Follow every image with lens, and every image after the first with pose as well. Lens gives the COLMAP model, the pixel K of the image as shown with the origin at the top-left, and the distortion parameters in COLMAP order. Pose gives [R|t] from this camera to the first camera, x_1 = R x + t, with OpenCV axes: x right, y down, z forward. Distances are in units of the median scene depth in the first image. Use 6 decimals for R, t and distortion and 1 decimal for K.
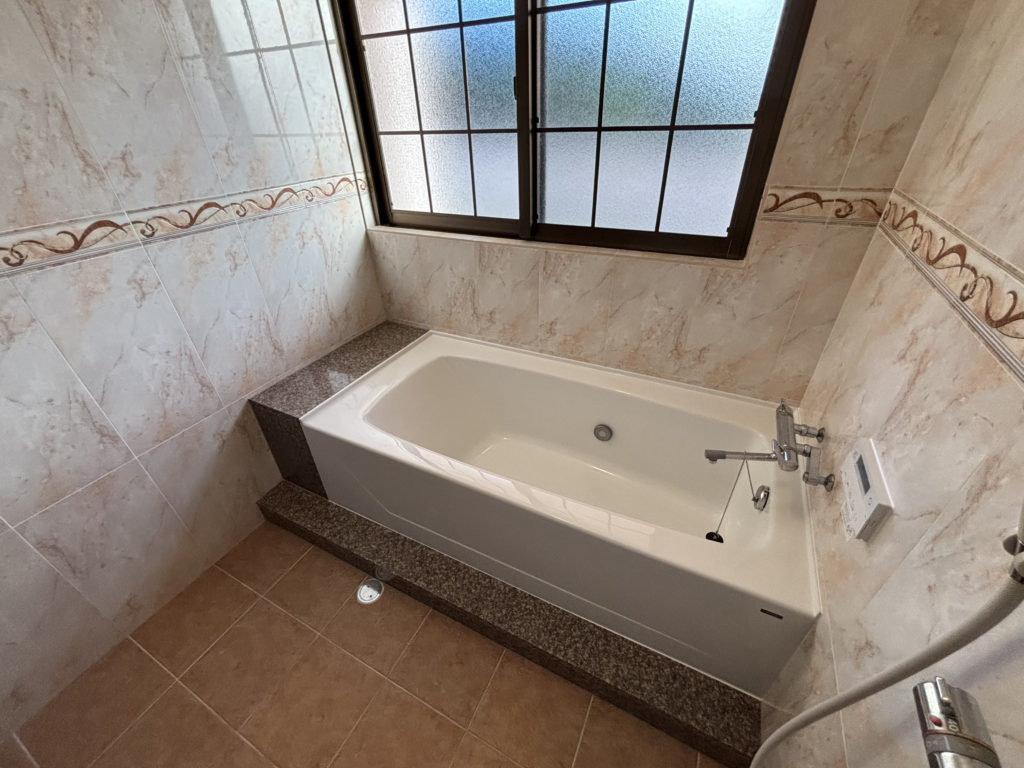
lens RADIAL K [[412.0, 0, 511.9], [0, 412.0, 376.3], [0, 0, 1]] dist [-0.013442, 0.001205]
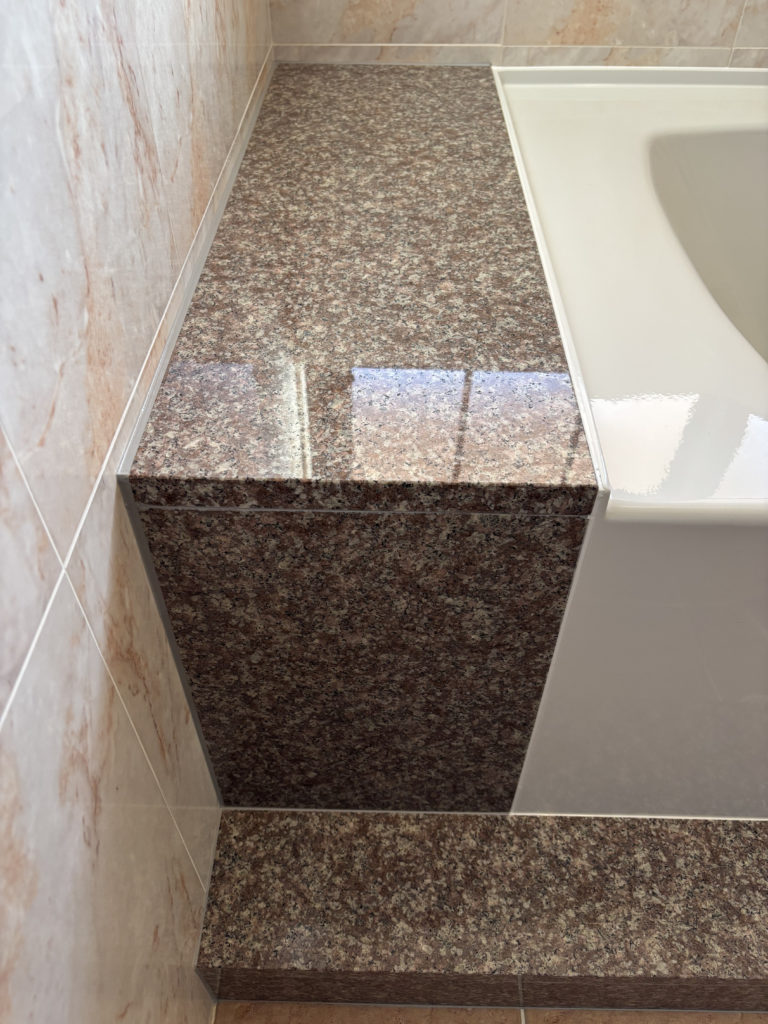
lens RADIAL K [[797.2, 0, 375.9], [0, 797.2, 493.7], [0, 0, 1]] dist [-0.002538, -0.009722]
pose [[0.907159, -0.275268, 0.318262, -0.665144], [0.205459, 0.949816, 0.235875, 0.012517], [-0.367219, -0.148587, 0.918190, 0.705927]]
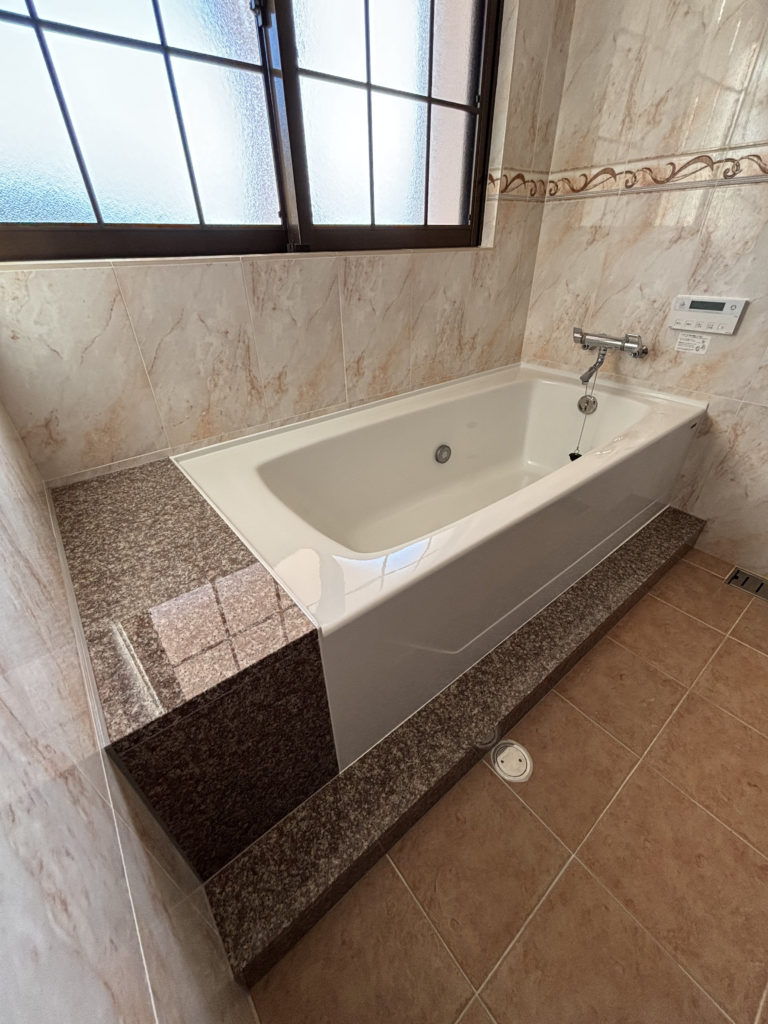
lens RADIAL K [[412.0, 0, 382.8], [0, 412.0, 510.0], [0, 0, 1]] dist [-0.013442, 0.001205]
pose [[0.424947, -0.471549, 0.772698, -0.717138], [0.493313, 0.836347, 0.239093, -0.058692], [-0.758988, 0.279580, 0.588024, 0.639252]]
